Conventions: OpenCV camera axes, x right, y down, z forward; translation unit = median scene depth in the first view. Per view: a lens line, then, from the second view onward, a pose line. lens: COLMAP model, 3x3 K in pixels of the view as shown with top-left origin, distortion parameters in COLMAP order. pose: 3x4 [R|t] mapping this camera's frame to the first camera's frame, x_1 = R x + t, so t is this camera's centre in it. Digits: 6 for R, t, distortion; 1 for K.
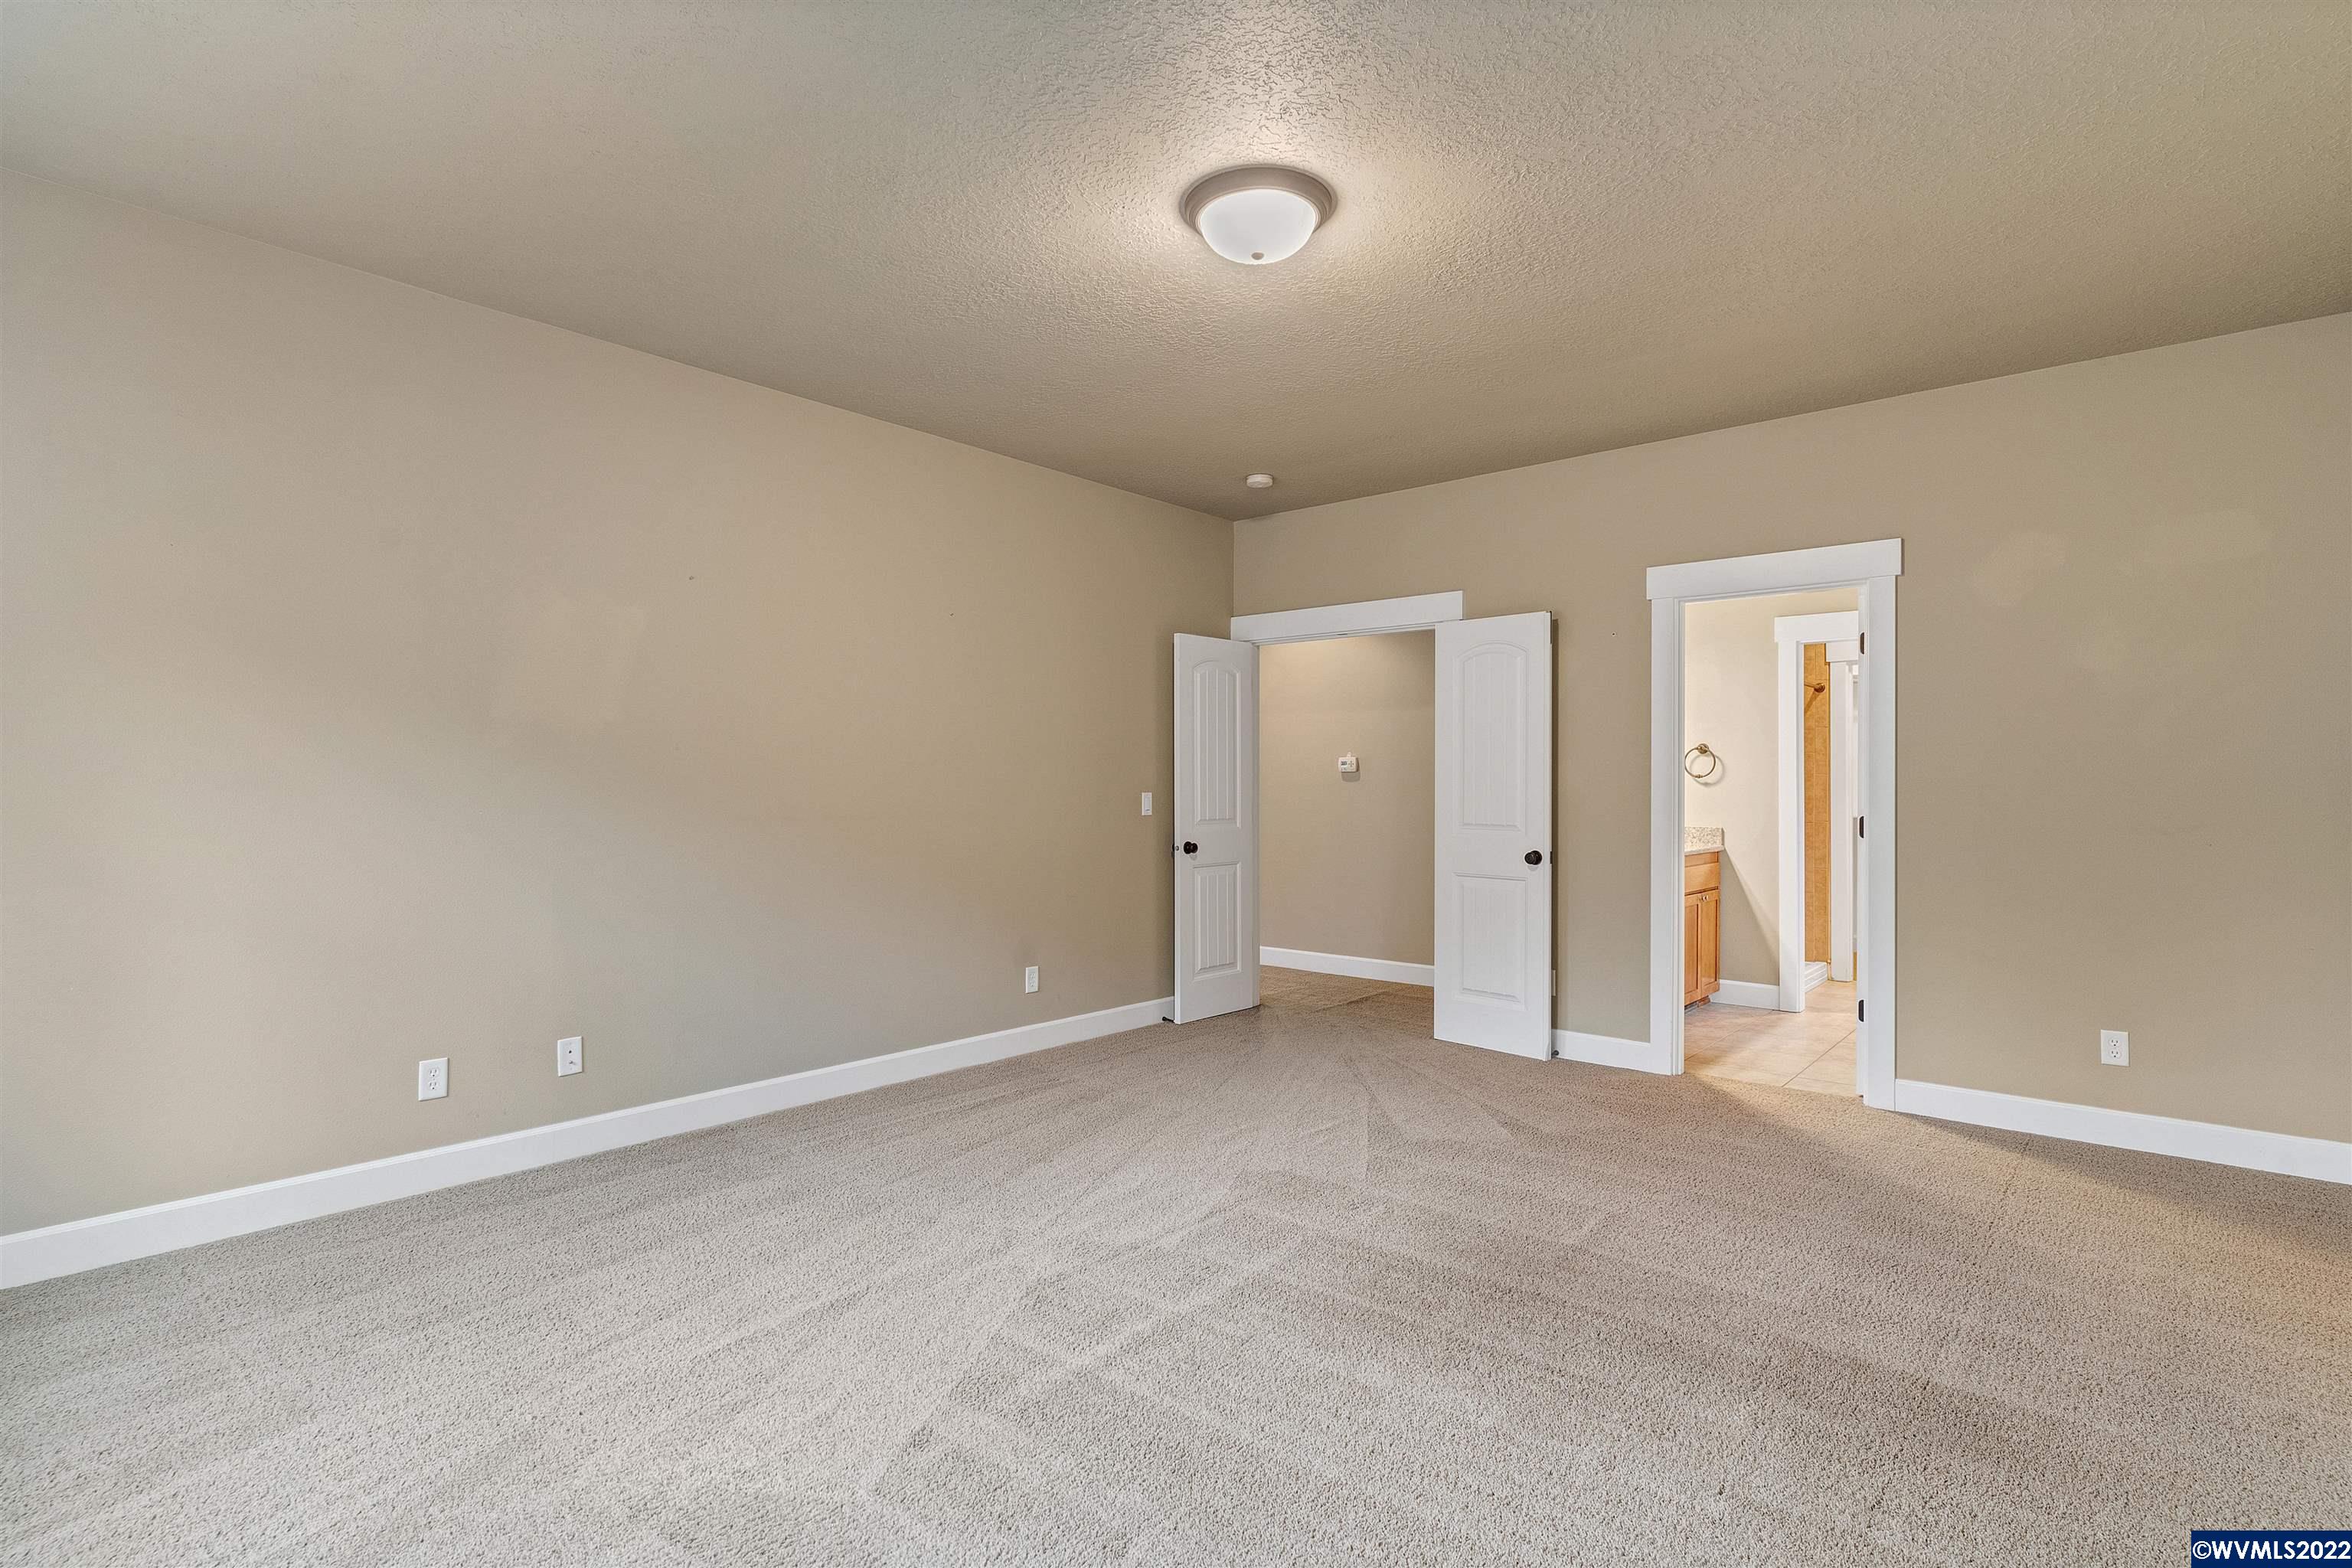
lens RADIAL K [[1152.5, 0, 1196.9], [0, 1152.5, 777.8], [0, 0, 1]] dist [0.005547, 0.000732]
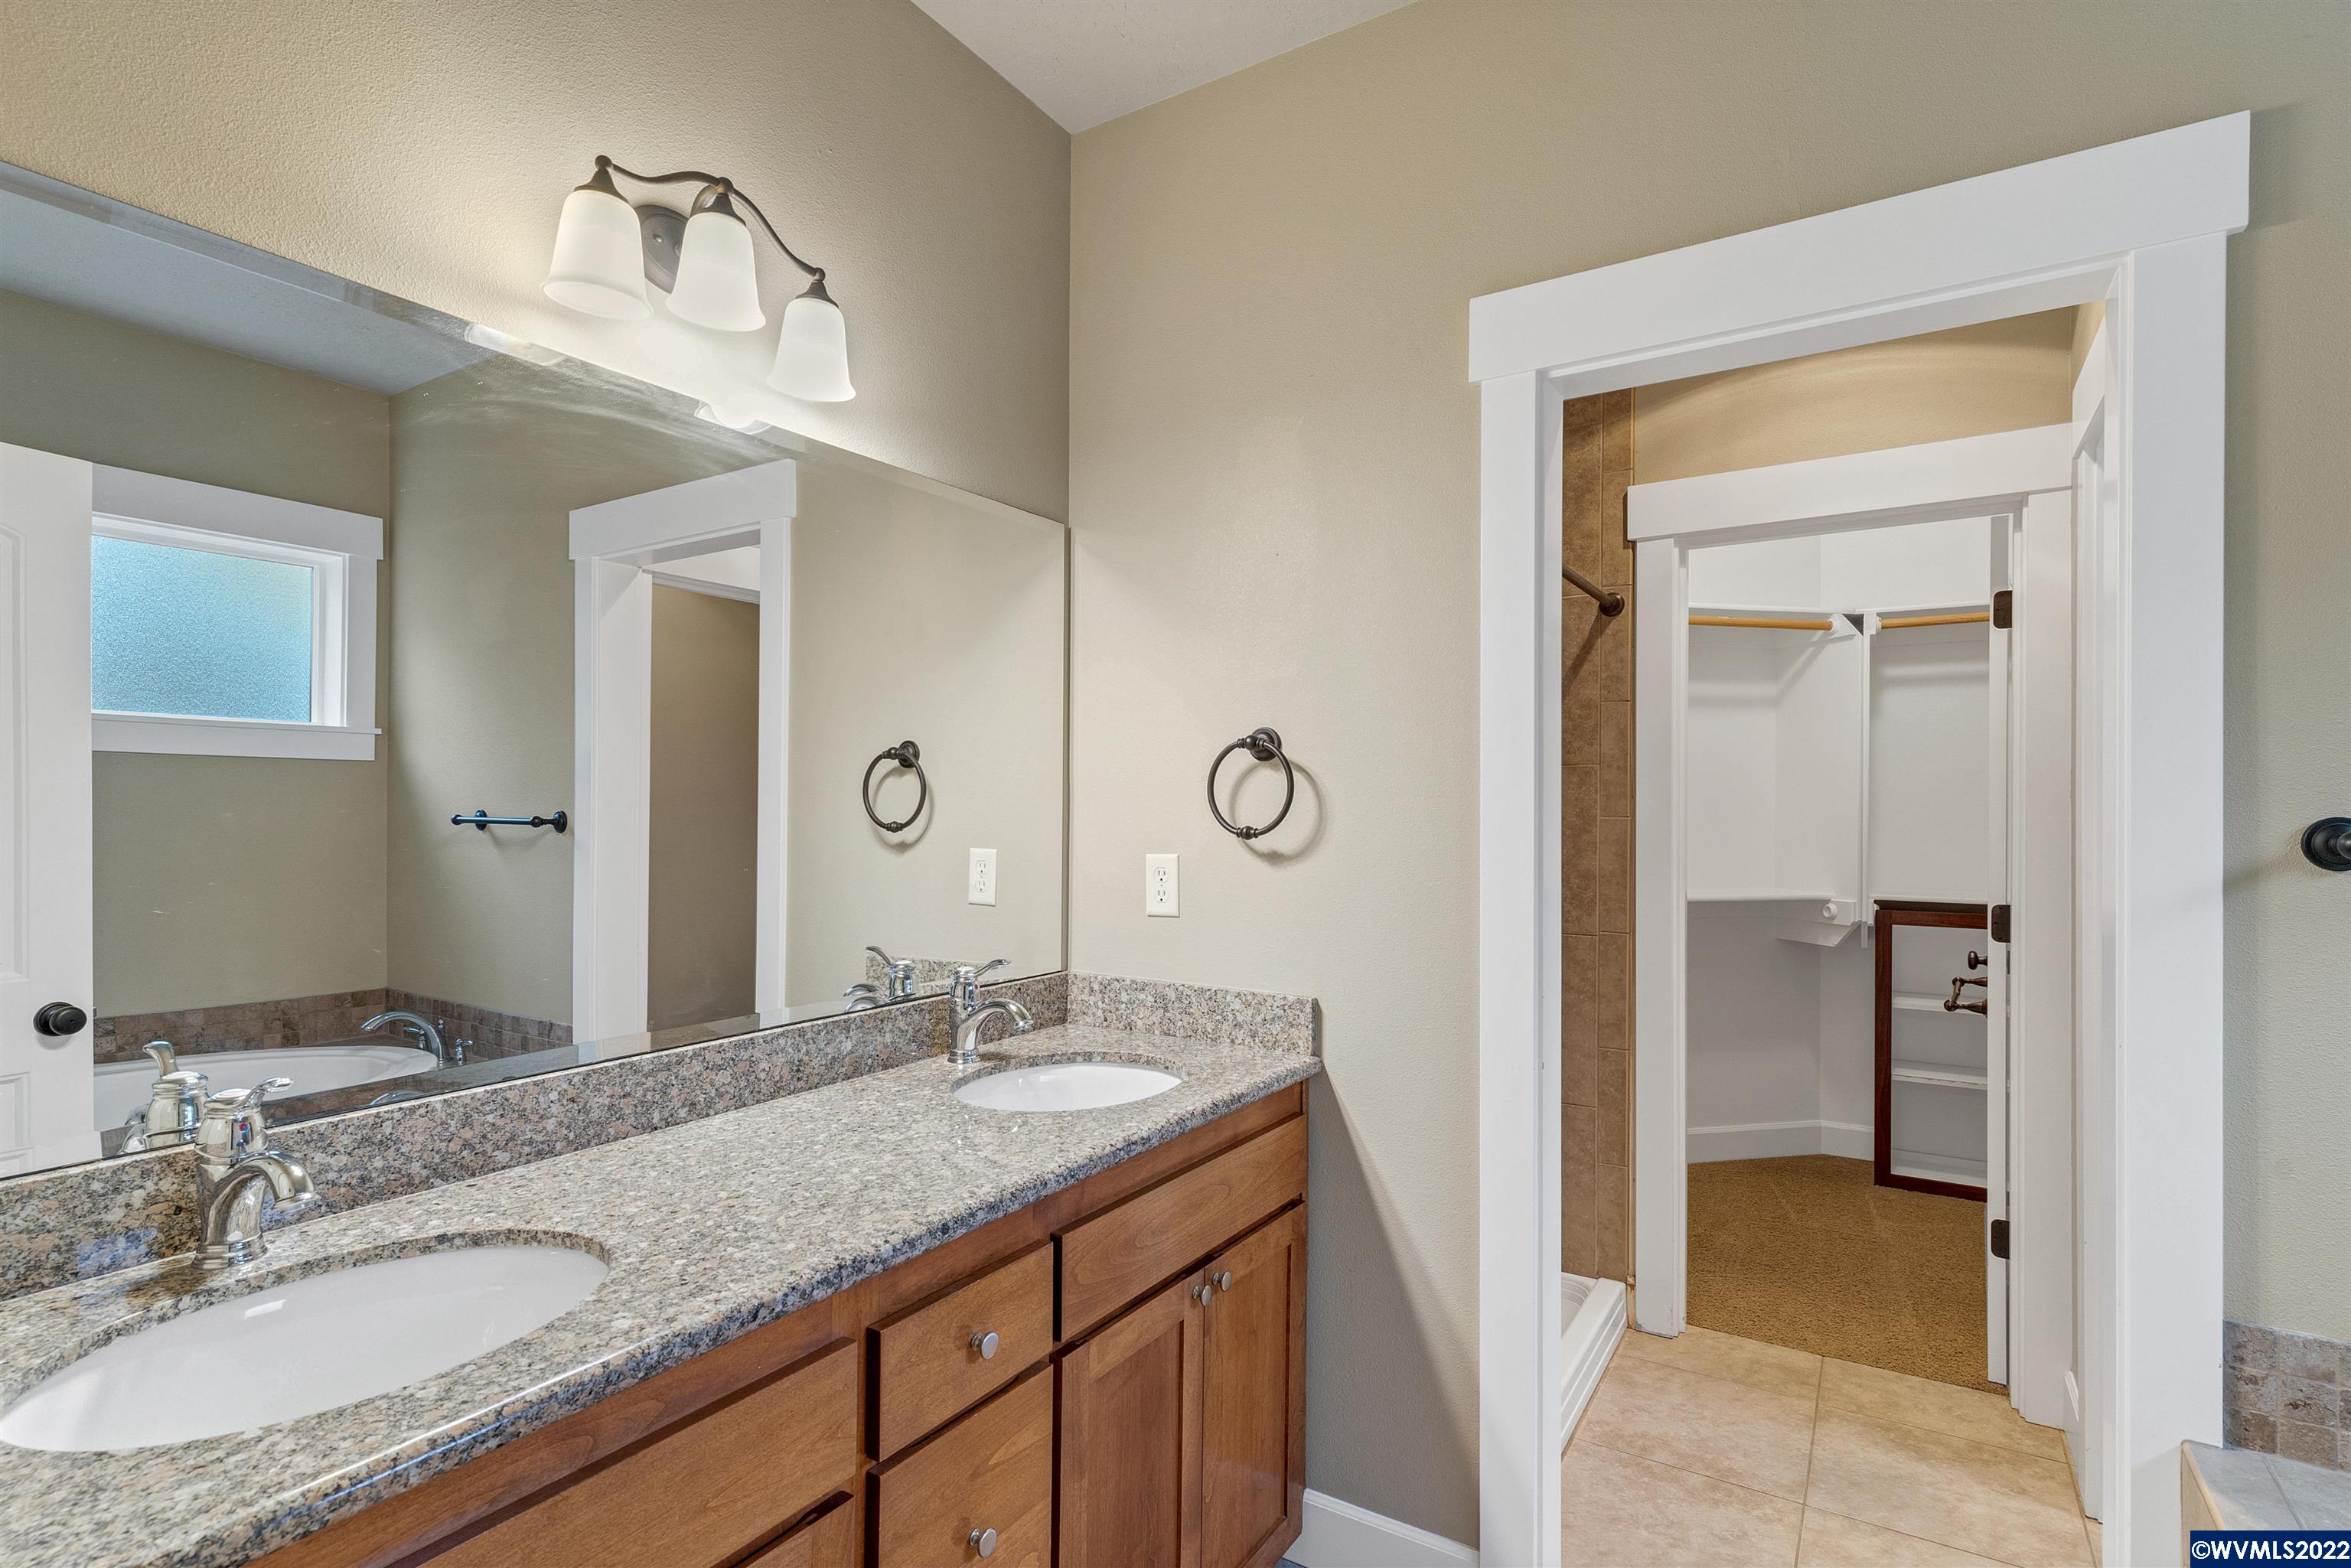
lens RADIAL K [[1152.0, 0, 1172.9], [0, 1152.0, 792.6], [0, 0, 1]] dist [0.005547, 0.000732]
pose [[0.990857, 0.007075, 0.134727, 0.371840], [-0.006878, 0.999974, -0.001930, -0.011299], [-0.134737, 0.000986, 0.990881, 0.692166]]
